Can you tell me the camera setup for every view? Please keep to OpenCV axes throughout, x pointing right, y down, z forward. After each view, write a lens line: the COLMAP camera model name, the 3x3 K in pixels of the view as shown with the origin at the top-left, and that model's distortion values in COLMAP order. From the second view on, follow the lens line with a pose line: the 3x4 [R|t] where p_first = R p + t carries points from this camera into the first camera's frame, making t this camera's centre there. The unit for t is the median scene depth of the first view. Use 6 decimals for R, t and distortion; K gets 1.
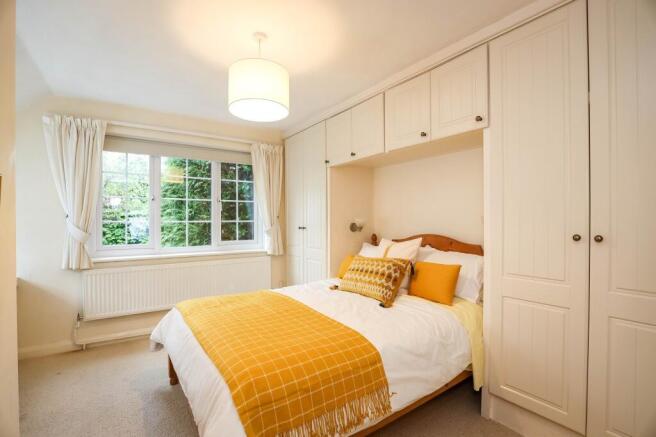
lens RADIAL K [[299.0, 0, 324.9], [0, 299.0, 219.2], [0, 0, 1]] dist [-0.030036, 0.000731]
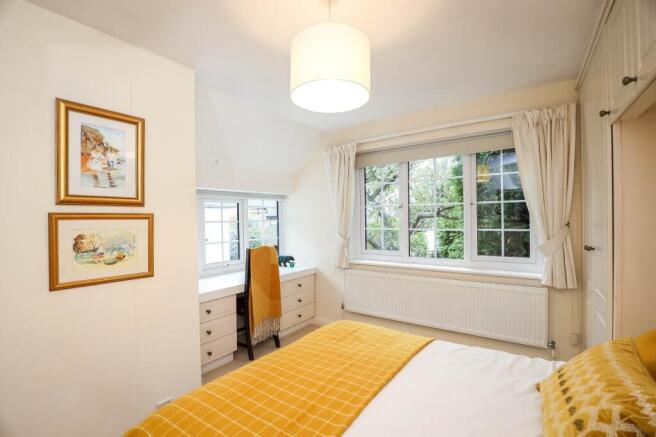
lens RADIAL K [[299.0, 0, 325.9], [0, 299.0, 220.5], [0, 0, 1]] dist [-0.030036, 0.000731]
pose [[0.344633, 0.003372, -0.938731, 0.241110], [0.018245, 0.999781, 0.010290, -0.032787], [0.938560, -0.020674, 0.344496, 0.373380]]
